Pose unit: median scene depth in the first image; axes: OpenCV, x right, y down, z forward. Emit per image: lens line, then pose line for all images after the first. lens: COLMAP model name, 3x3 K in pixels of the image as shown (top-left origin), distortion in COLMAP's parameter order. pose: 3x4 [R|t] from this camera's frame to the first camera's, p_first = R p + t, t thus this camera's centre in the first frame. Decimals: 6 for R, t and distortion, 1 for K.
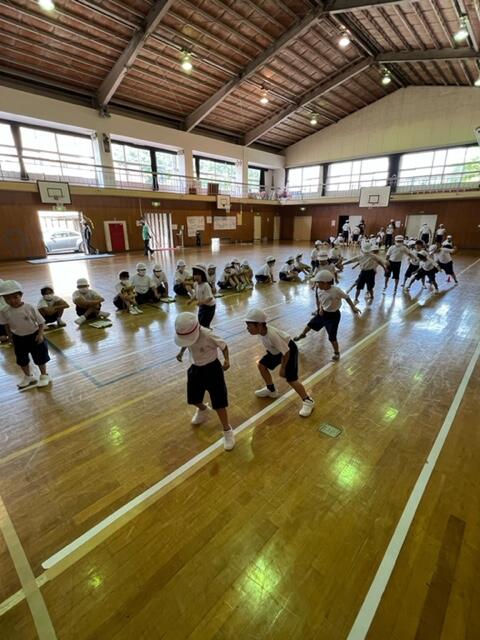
lens RADIAL K [[300.6, 0, 240.0], [0, 300.6, 320.0], [0, 0, 1]] dist [-0.000740, 0.000077]
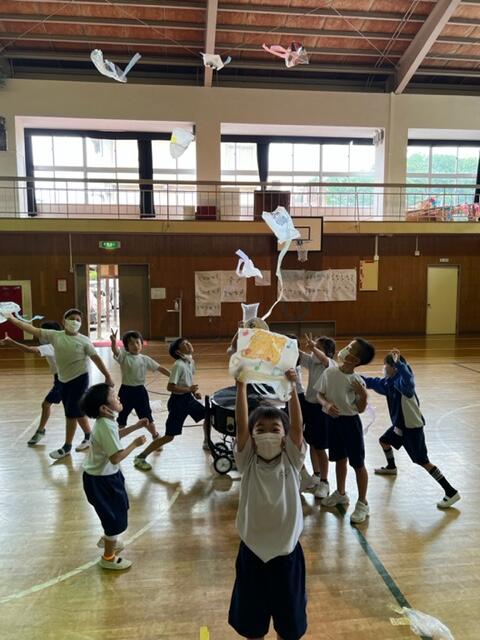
lens RADIAL K [[583.3, 0, 240.0], [0, 583.3, 320.0], [0, 0, 1]] dist [0.091022, 0.010700]
pose [[0.758712, 0.047418, -0.649698, 0.369996], [-0.203870, 0.964531, -0.167682, -0.134699], [0.618703, 0.259676, 0.741468, 0.396444]]
